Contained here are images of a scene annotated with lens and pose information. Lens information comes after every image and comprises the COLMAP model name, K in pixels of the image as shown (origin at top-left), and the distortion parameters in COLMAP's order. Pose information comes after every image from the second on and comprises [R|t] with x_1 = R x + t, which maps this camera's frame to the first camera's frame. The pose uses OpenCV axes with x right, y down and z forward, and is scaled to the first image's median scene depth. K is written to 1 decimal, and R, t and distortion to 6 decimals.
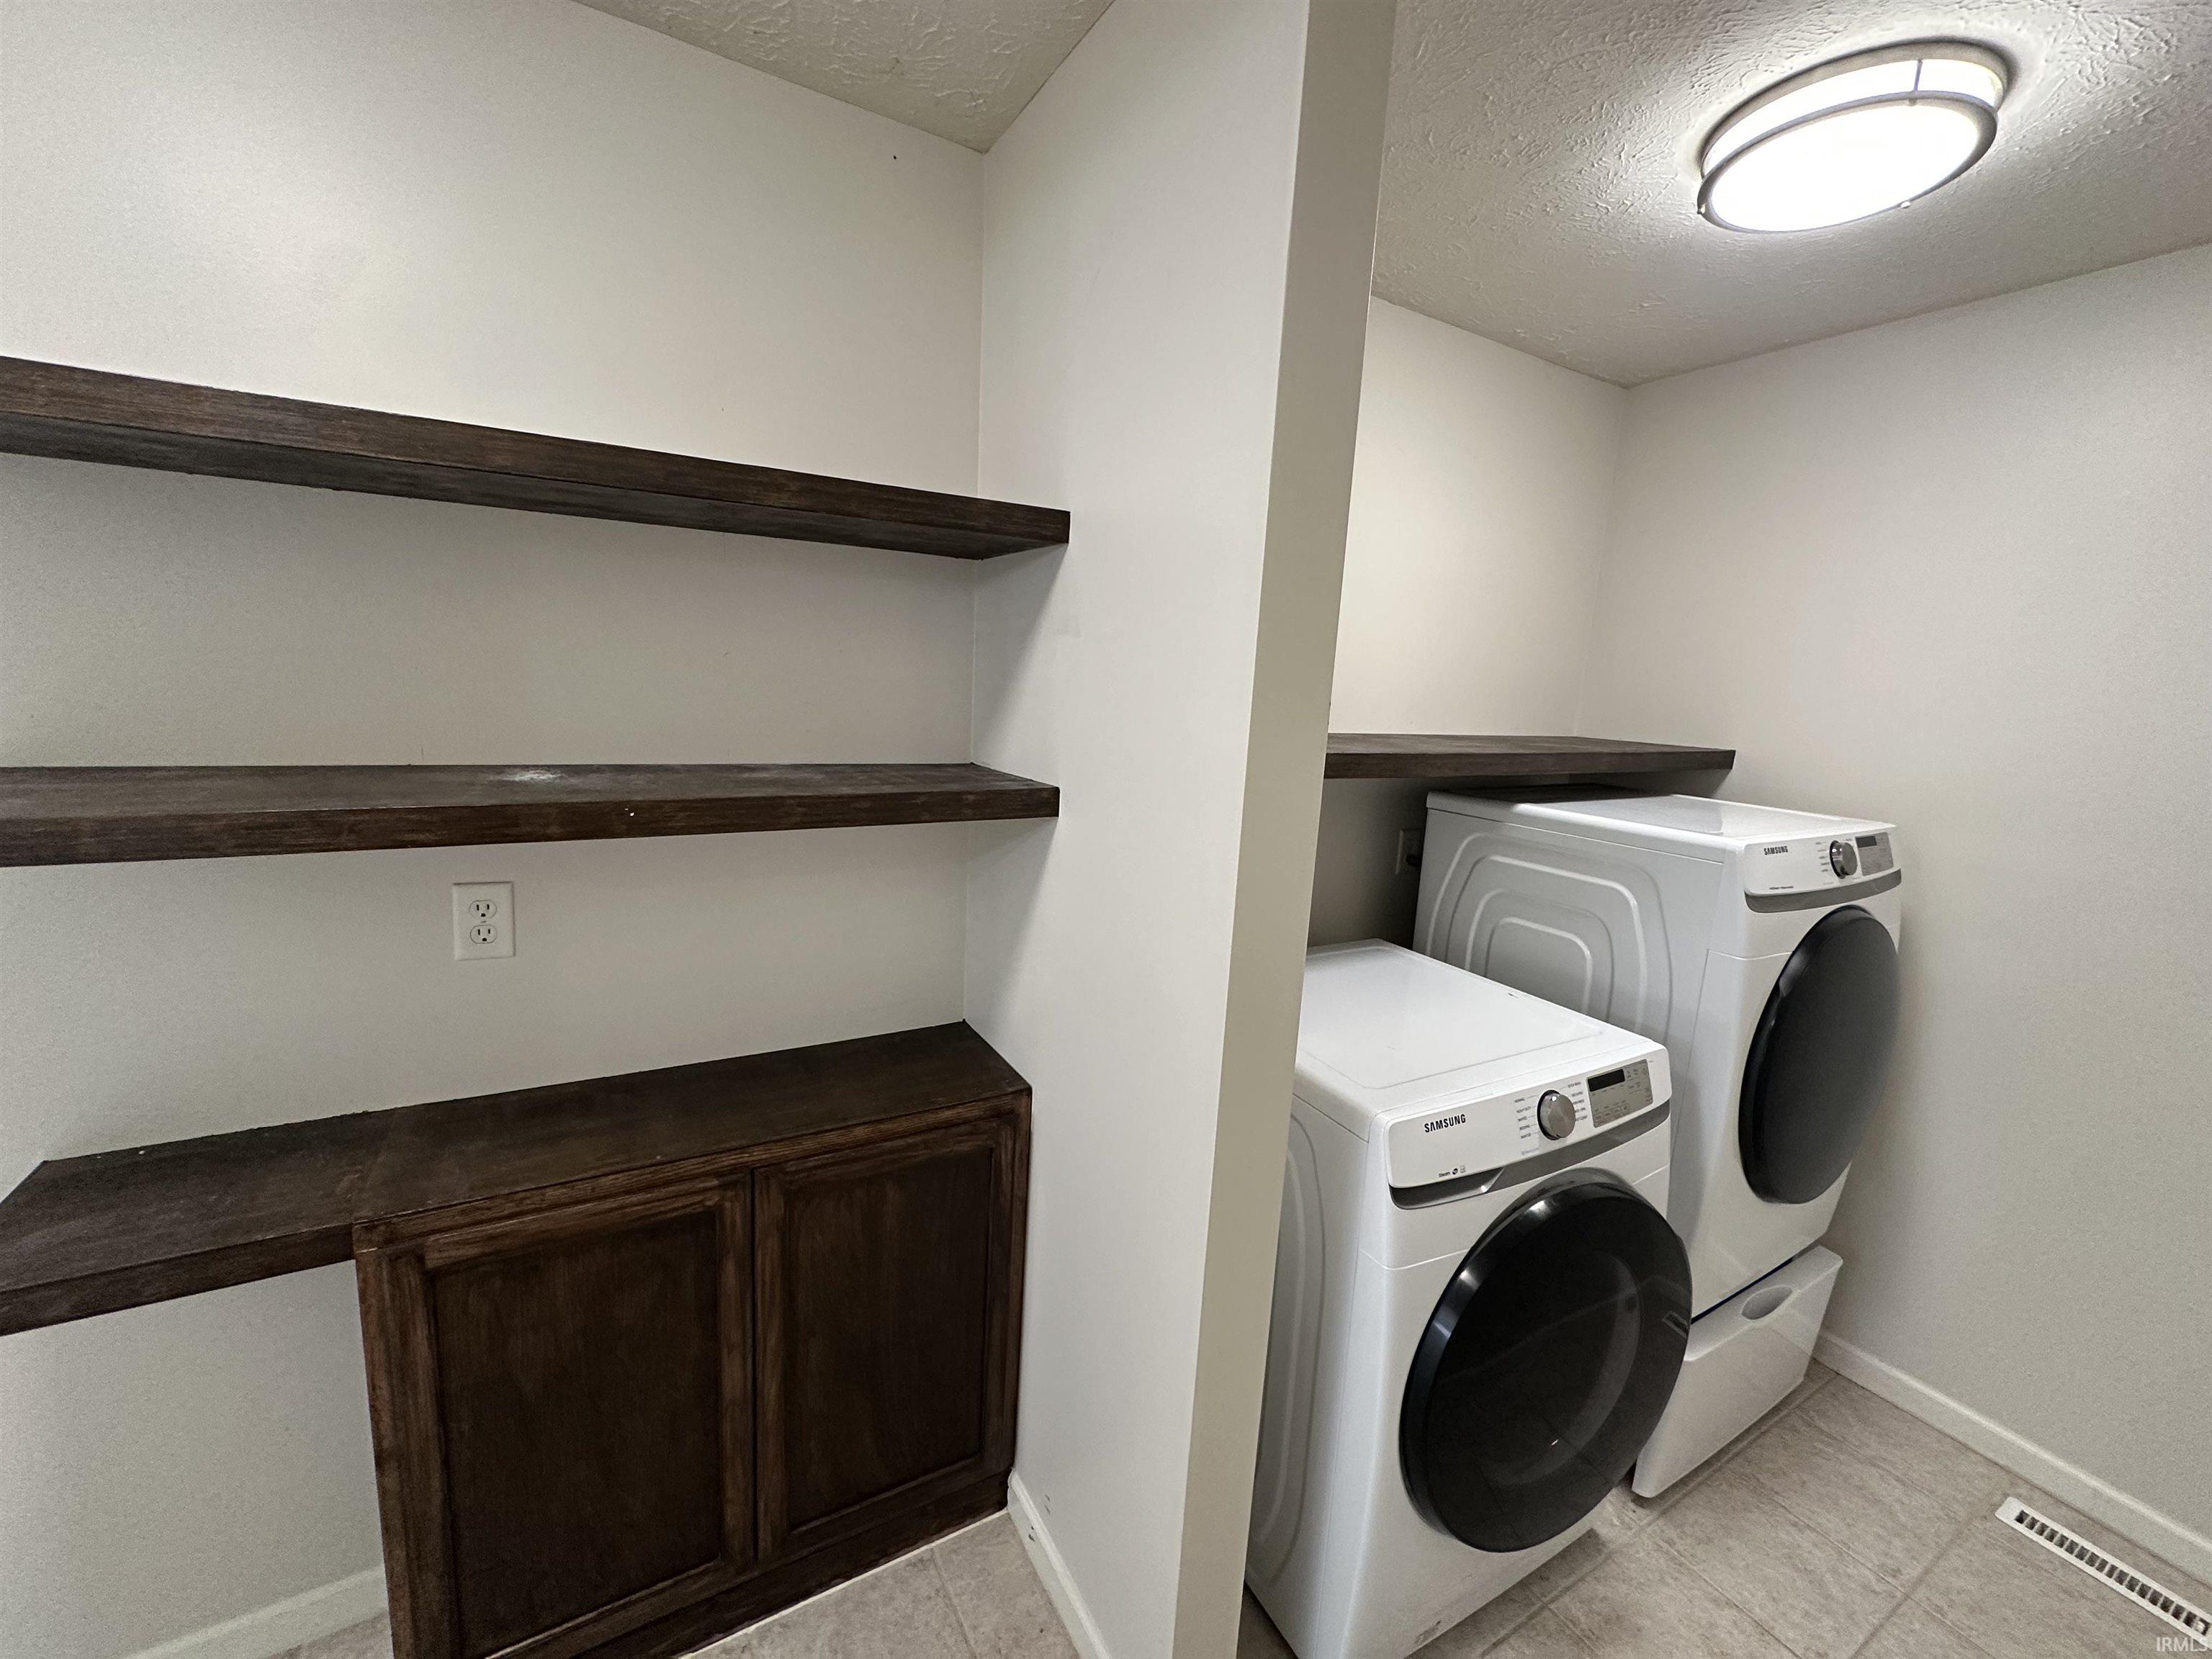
lens RADIAL K [[884.1, 0, 1106.2], [0, 884.1, 830.1], [0, 0, 1]] dist [-0.002576, 0.000009]
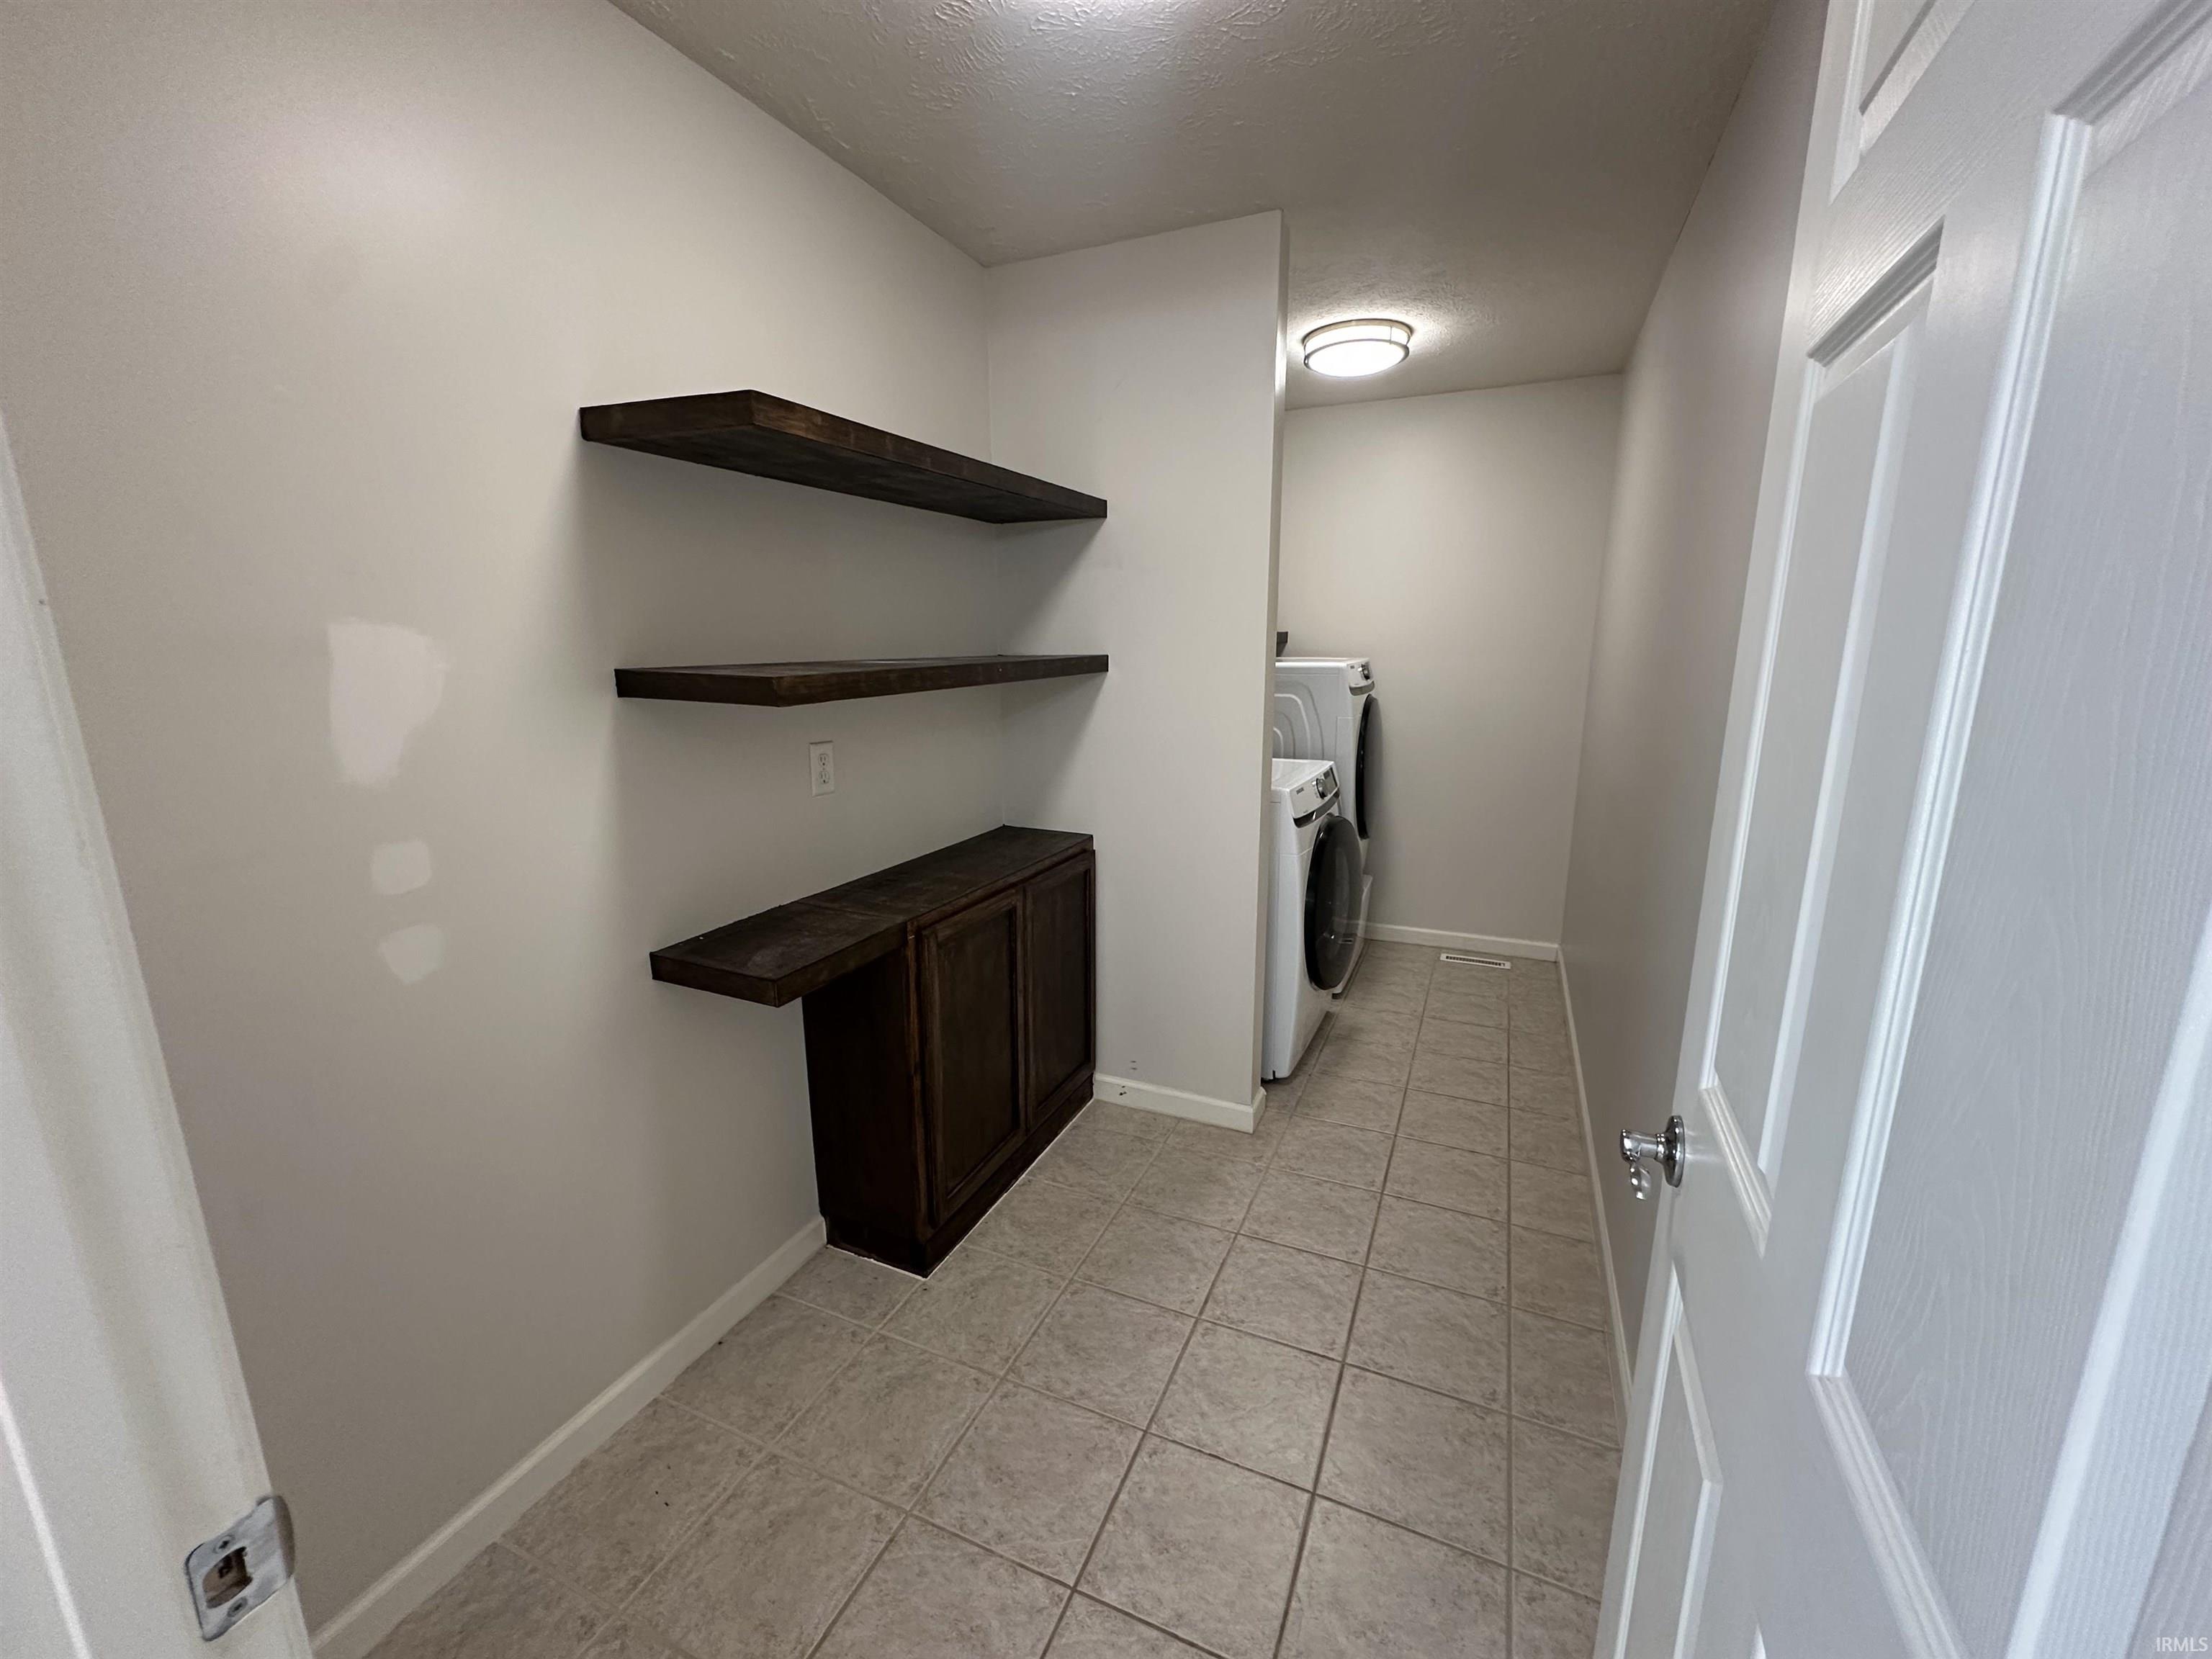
lens RADIAL K [[884.1, 0, 1106.3], [0, 884.1, 830.9], [0, 0, 1]] dist [-0.002576, 0.000009]
pose [[0.808799, -0.179551, 0.560005, -1.165270], [0.150383, 0.983737, 0.098217, 0.131524], [-0.568533, 0.004777, 0.822647, -0.495123]]
